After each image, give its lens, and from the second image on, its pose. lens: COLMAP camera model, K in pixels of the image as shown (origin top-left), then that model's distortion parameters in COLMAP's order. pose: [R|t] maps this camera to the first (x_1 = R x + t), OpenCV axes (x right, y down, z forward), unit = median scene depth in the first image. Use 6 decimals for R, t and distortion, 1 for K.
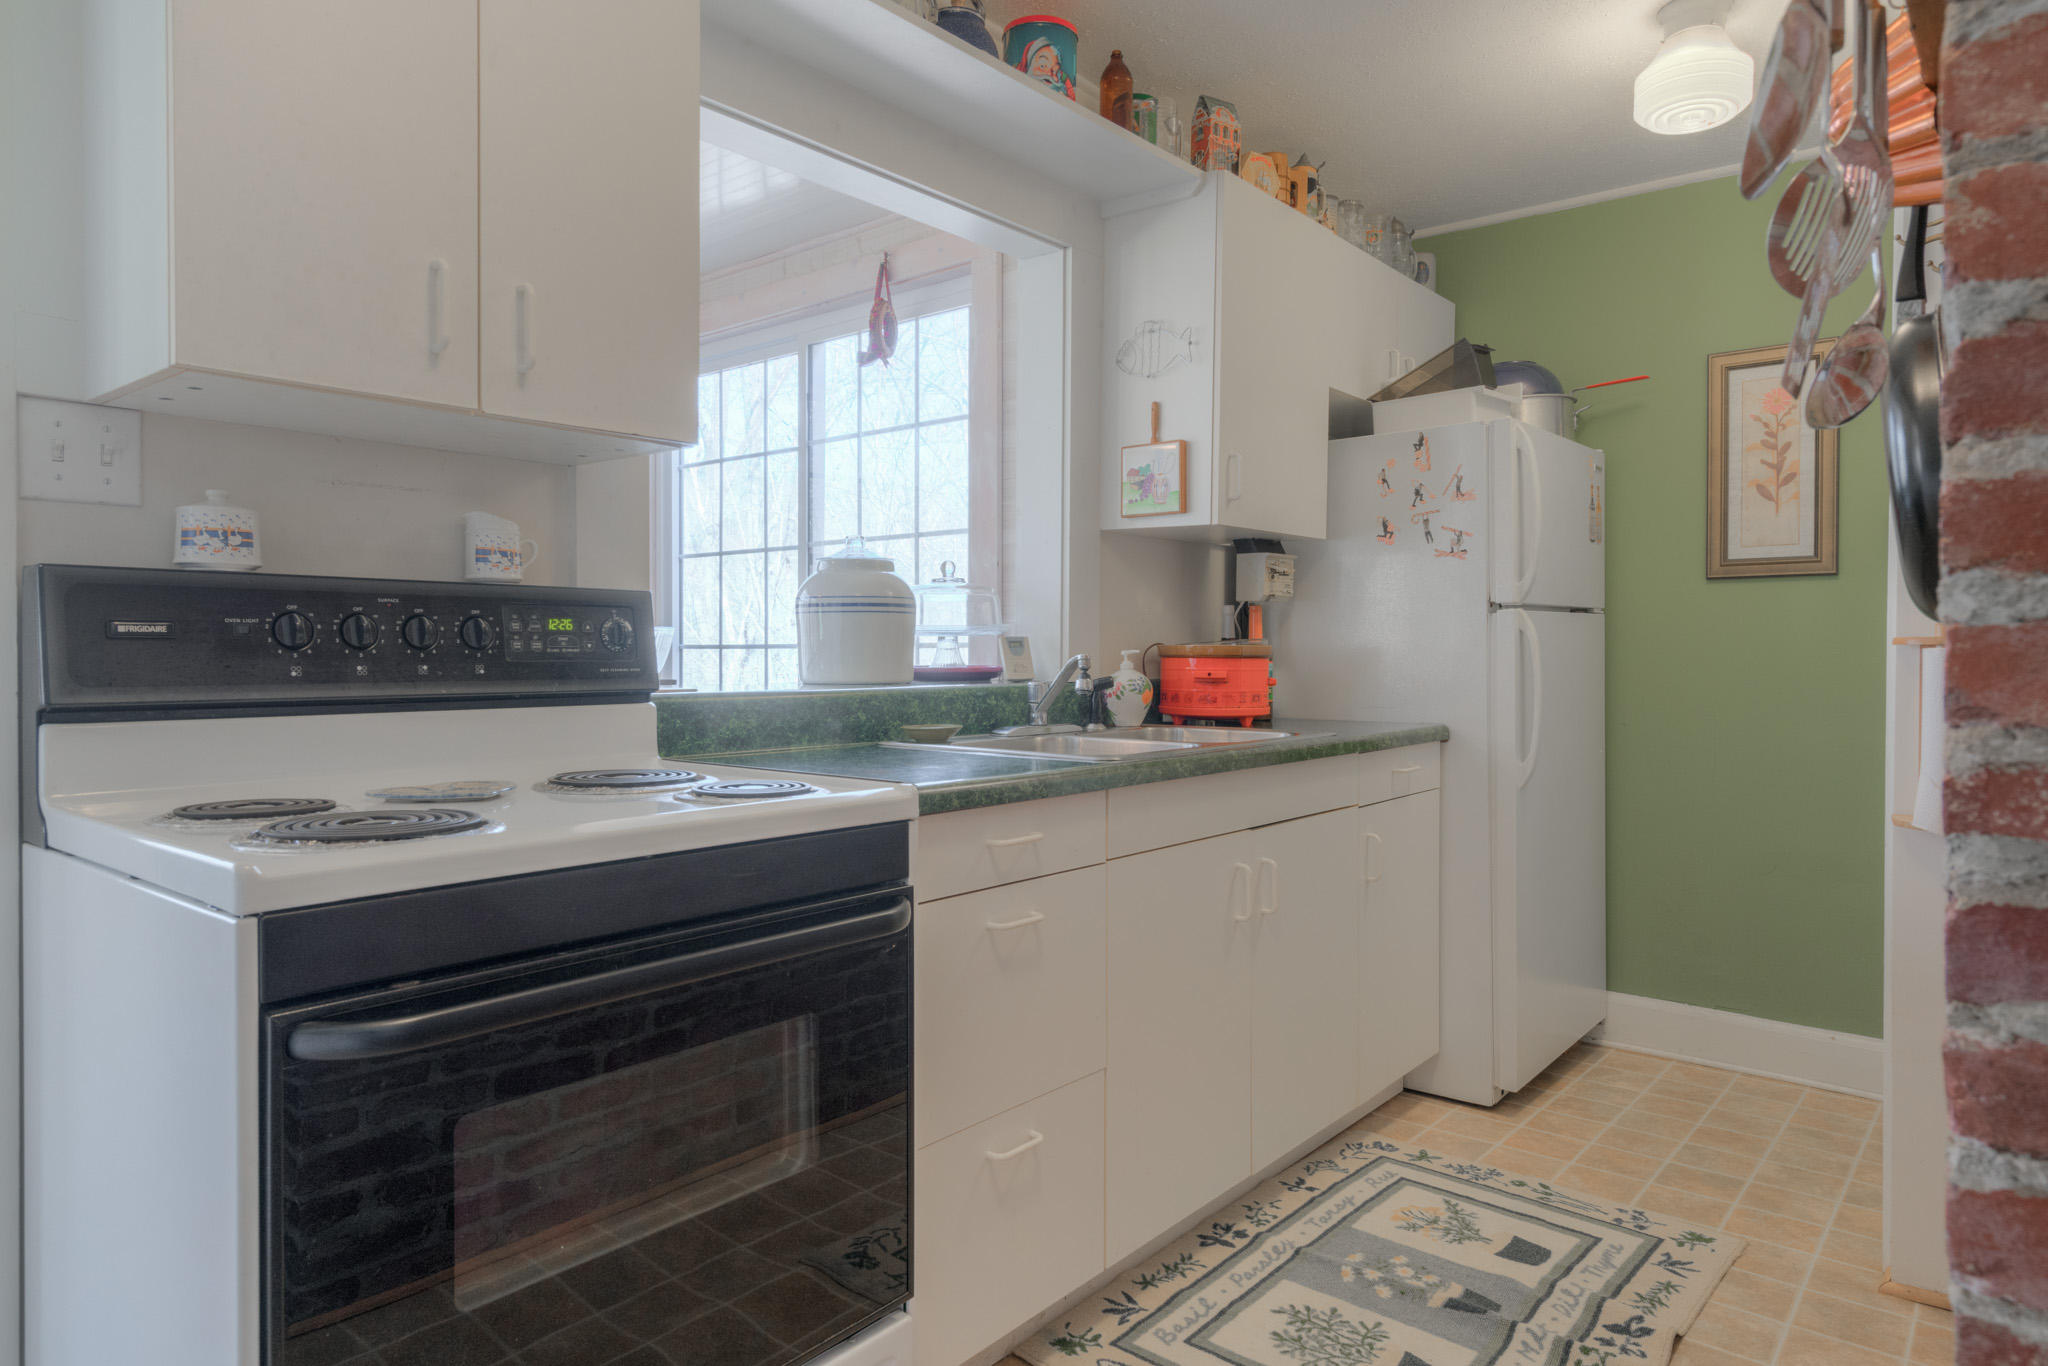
lens RADIAL K [[1239.2, 0, 1015.8], [0, 1239.2, 677.1], [0, 0, 1]] dist [0.007934, 0.003821]
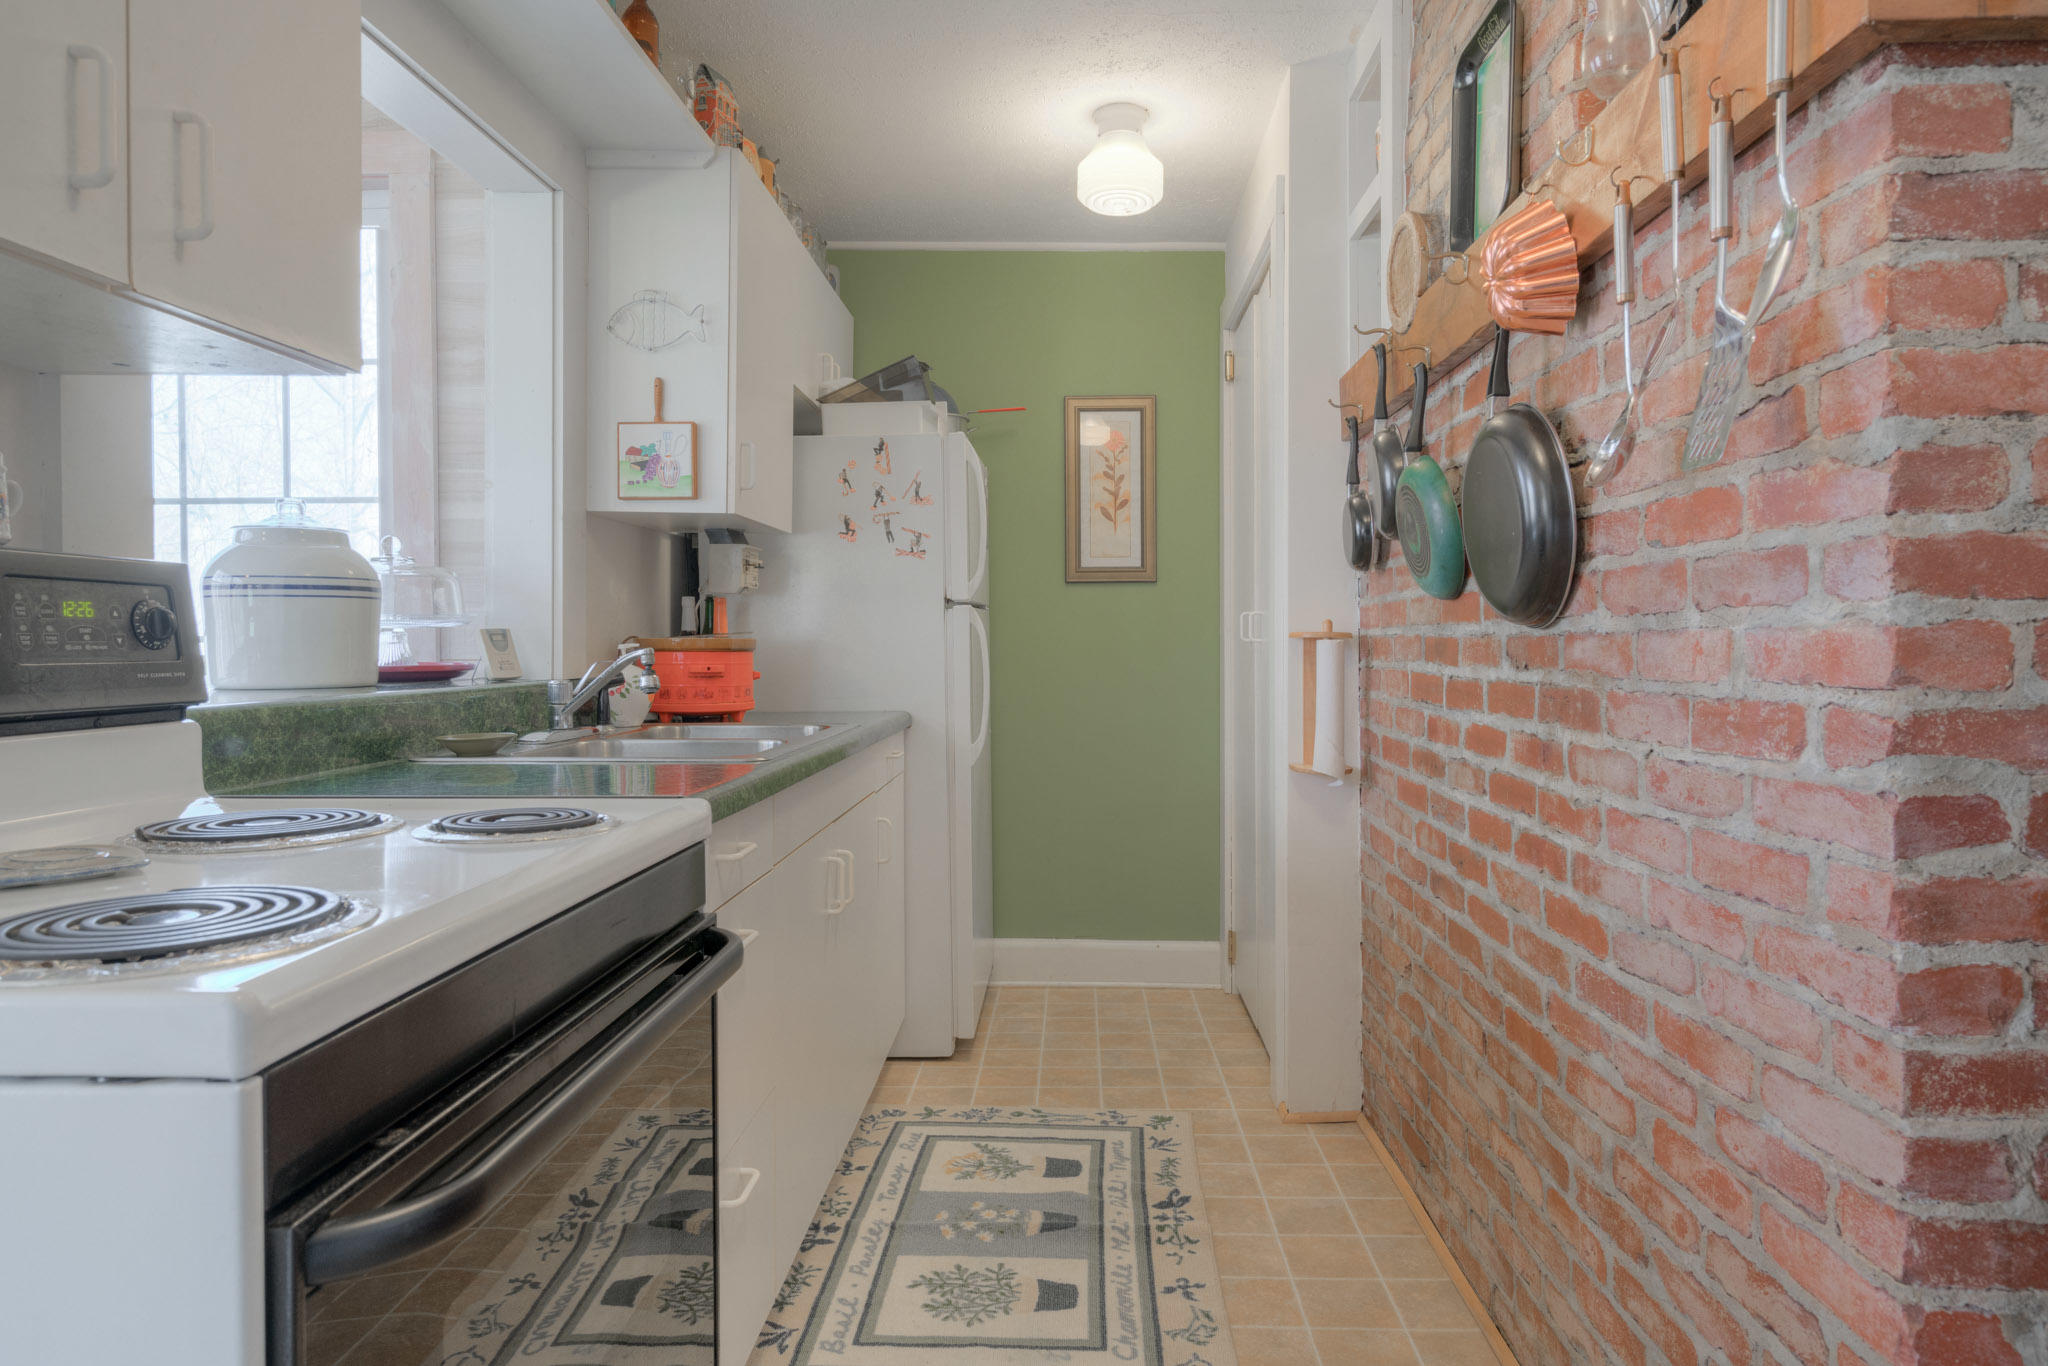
lens RADIAL K [[1239.2, 0, 1023.3], [0, 1239.2, 668.8], [0, 0, 1]] dist [0.007934, 0.003821]
pose [[0.783616, -0.016745, 0.621020, -0.310901], [0.016908, 0.999841, 0.005625, -0.004179], [-0.621016, 0.006093, 0.783774, 0.119704]]
